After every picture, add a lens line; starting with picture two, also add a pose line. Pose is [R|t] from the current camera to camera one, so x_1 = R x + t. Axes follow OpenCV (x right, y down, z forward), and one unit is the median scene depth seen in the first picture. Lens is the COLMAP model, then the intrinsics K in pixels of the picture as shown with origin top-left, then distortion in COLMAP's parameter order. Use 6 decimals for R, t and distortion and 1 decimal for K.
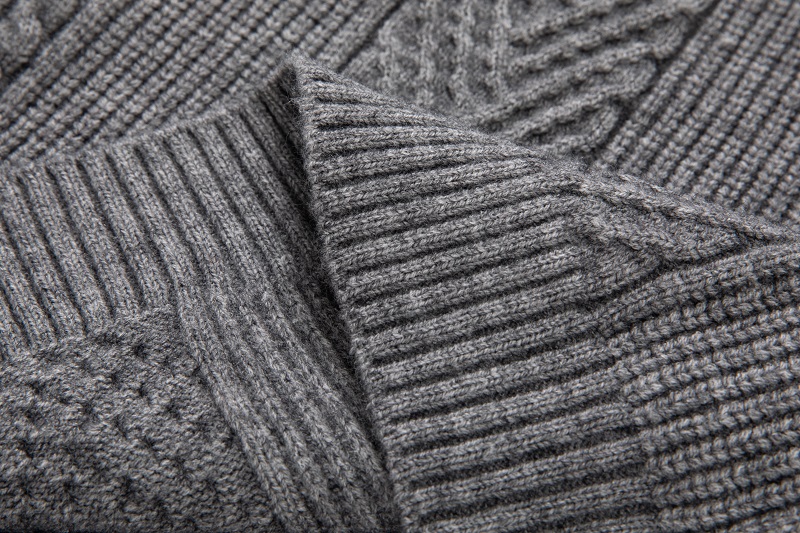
lens RADIAL K [[1583.0, 0, 400.0], [0, 1583.0, 266.5], [0, 0, 1]] dist [0.103164, 0.102478]
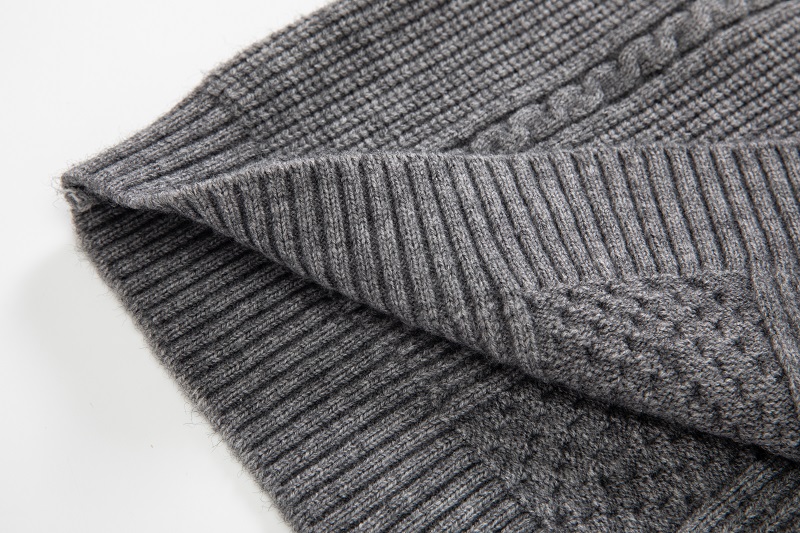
lens RADIAL K [[1583.0, 0, 400.0], [0, 1583.0, 266.5], [0, 0, 1]] dist [0.103164, 0.102478]
pose [[0.954927, 0.250809, -0.158777, -0.197371], [-0.258498, 0.965563, -0.029445, 0.125565], [0.145925, 0.069161, 0.986875, -0.316479]]
